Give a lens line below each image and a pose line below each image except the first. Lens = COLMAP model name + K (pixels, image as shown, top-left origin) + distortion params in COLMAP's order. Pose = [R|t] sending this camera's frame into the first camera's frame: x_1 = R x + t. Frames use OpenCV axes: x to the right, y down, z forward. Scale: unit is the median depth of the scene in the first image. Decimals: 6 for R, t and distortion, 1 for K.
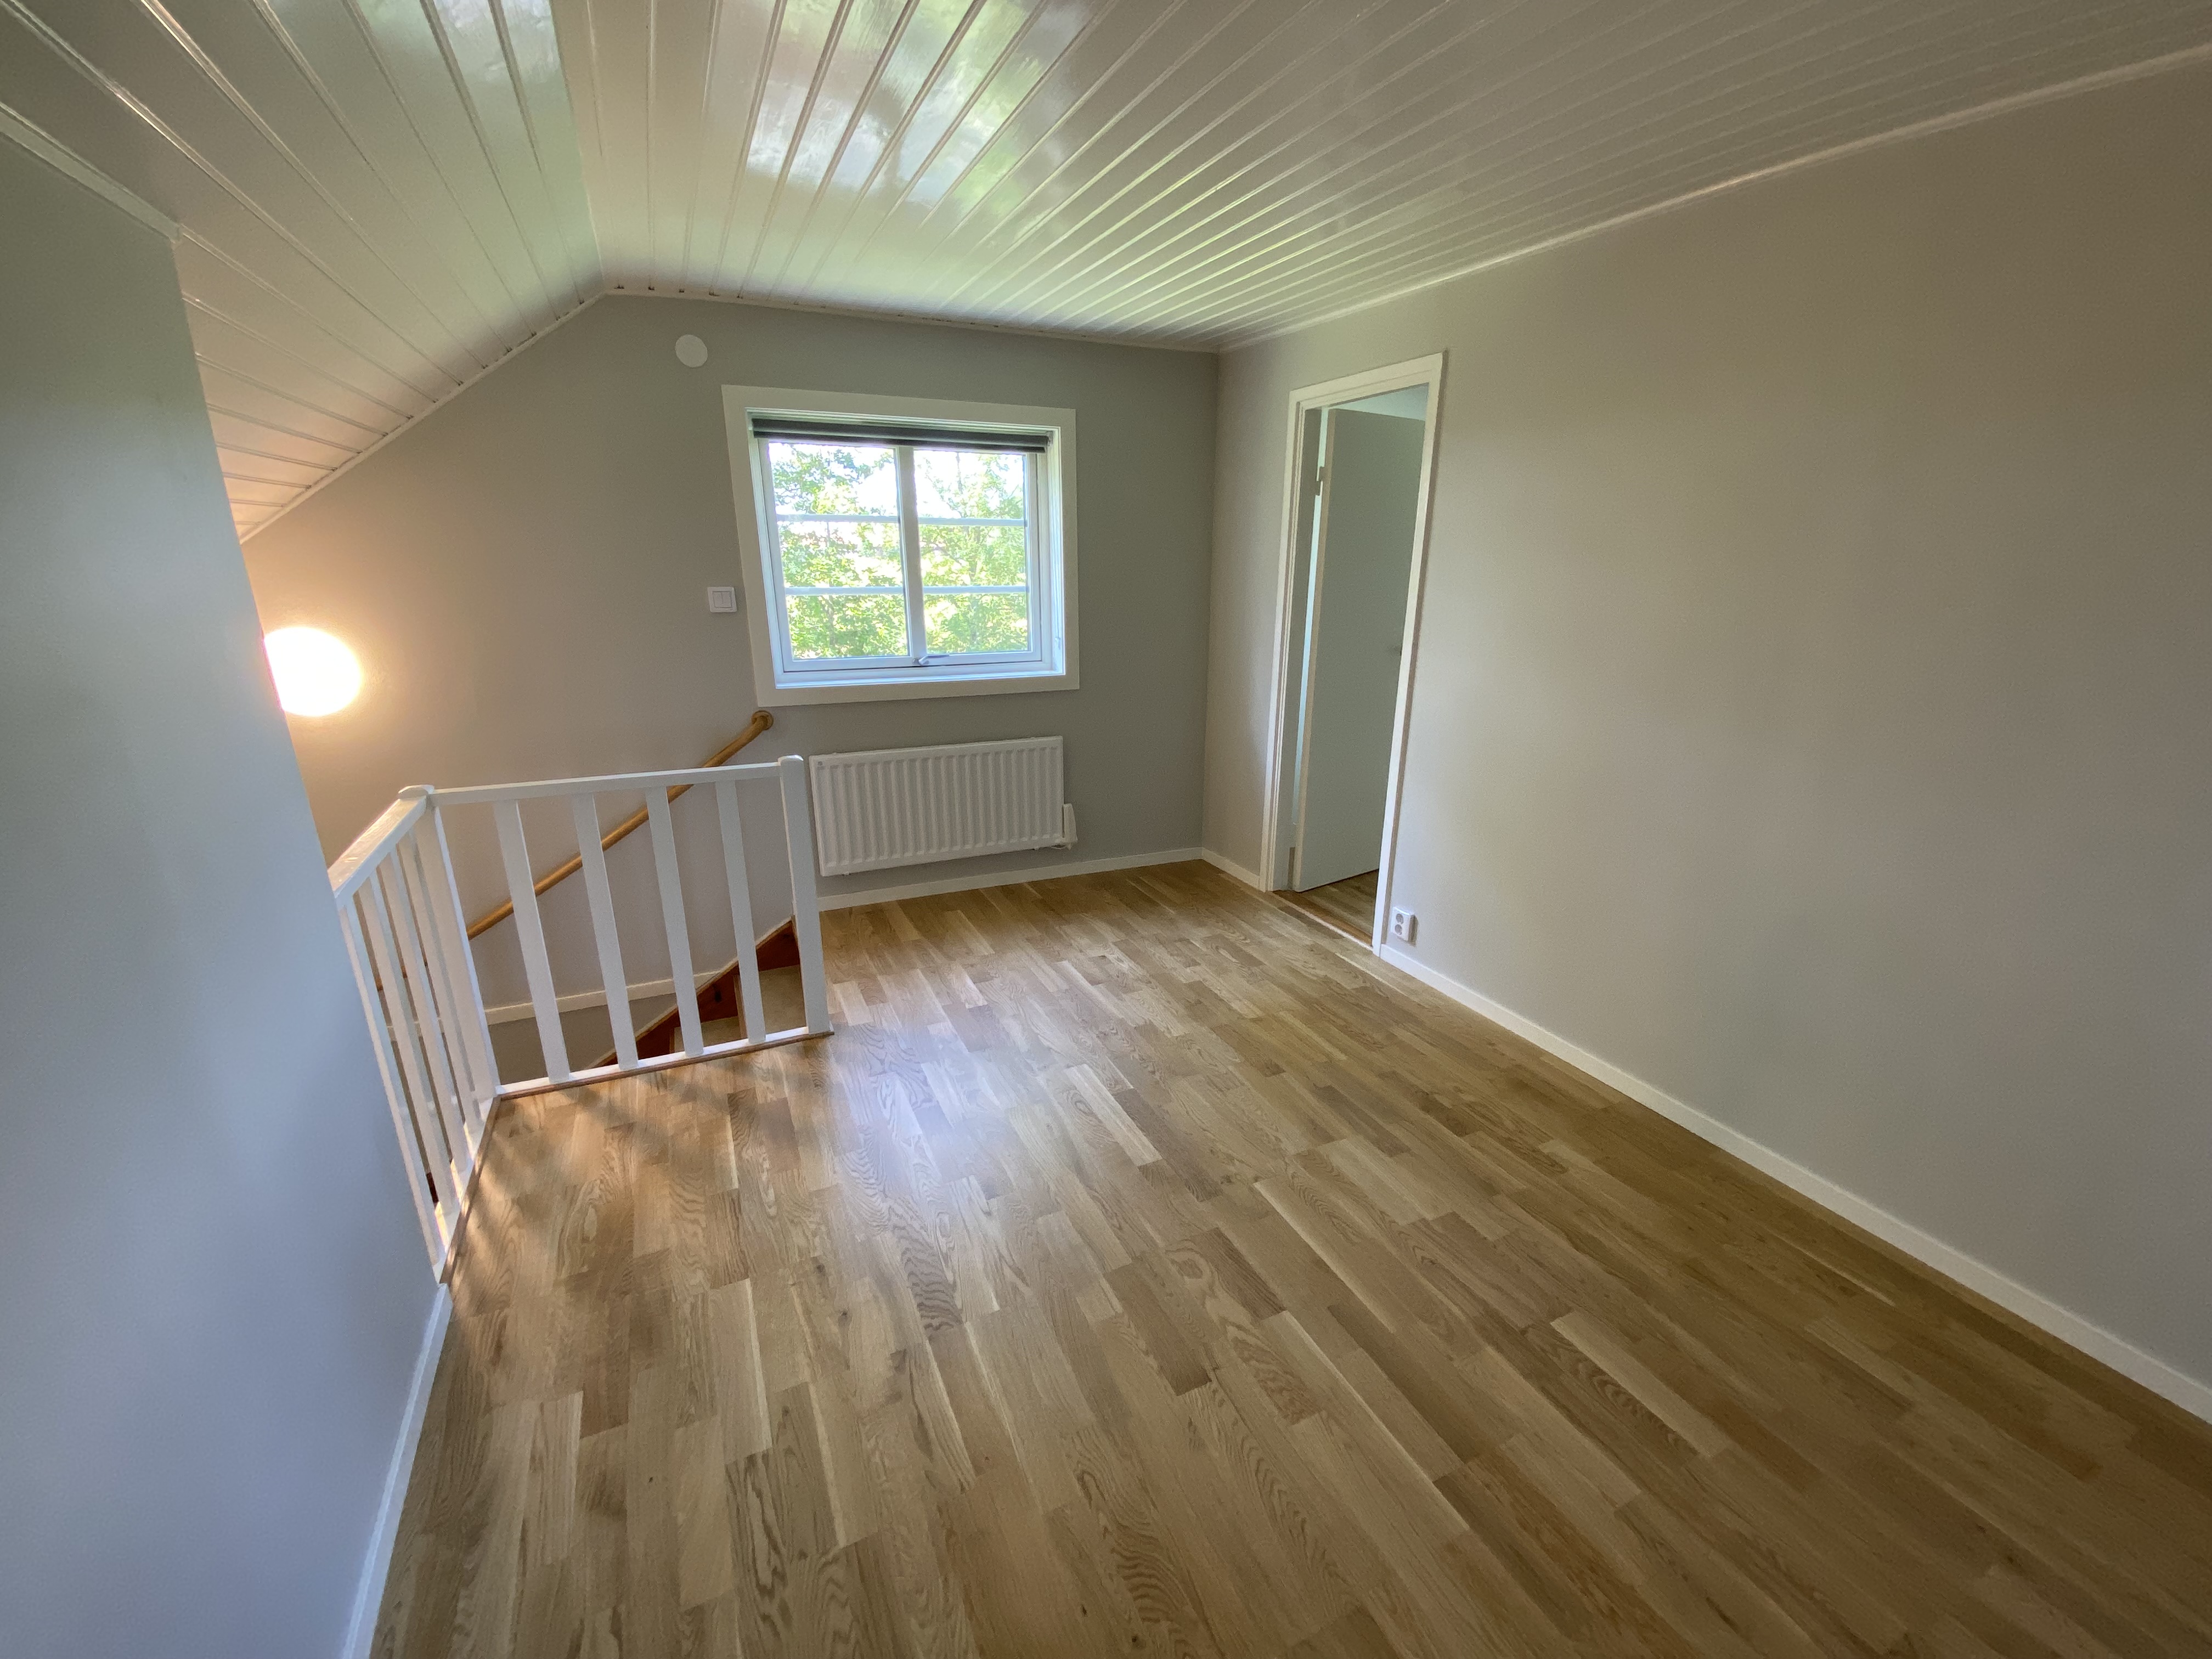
lens RADIAL K [[898.7, 0, 1106.0], [0, 898.7, 829.5], [0, 0, 1]] dist [0.054147, -0.037065]
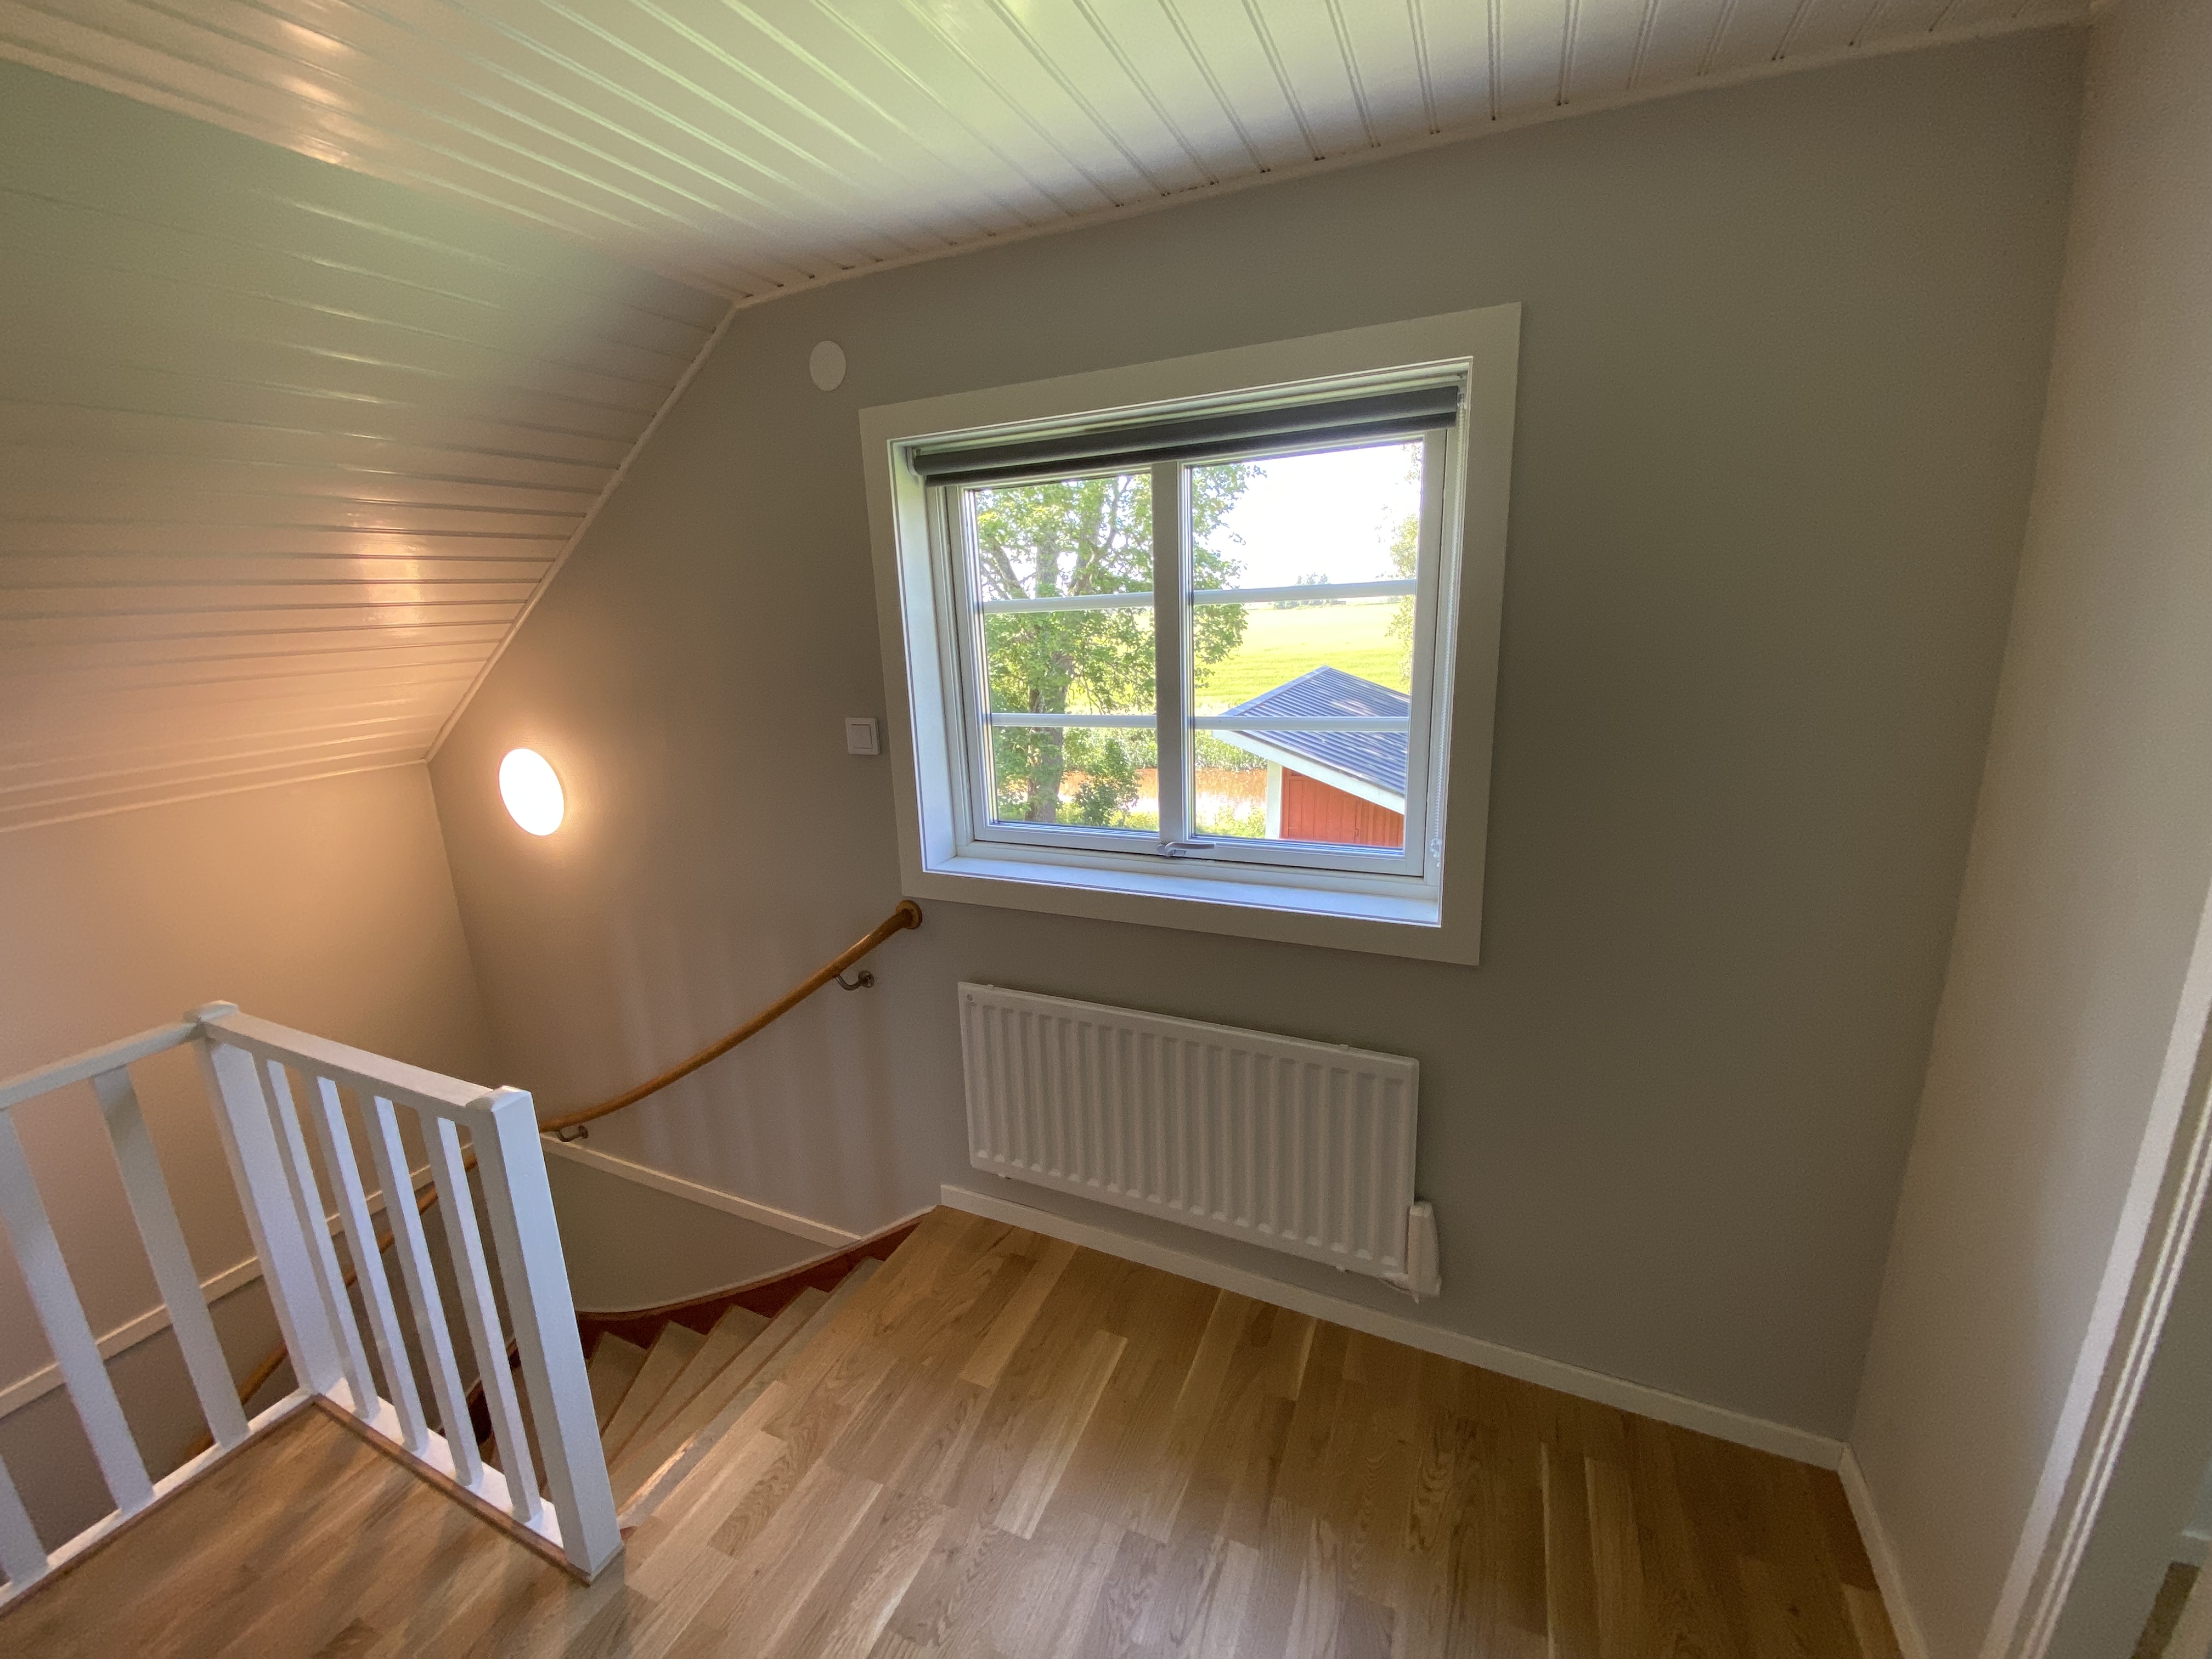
lens RADIAL K [[898.7, 0, 1106.0], [0, 898.7, 829.5], [0, 0, 1]] dist [0.054147, -0.037065]
pose [[0.663511, 0.150966, -0.732777, 0.173649], [-0.185343, 0.982068, 0.034501, -0.221376], [0.724846, 0.112923, 0.679593, 0.634694]]
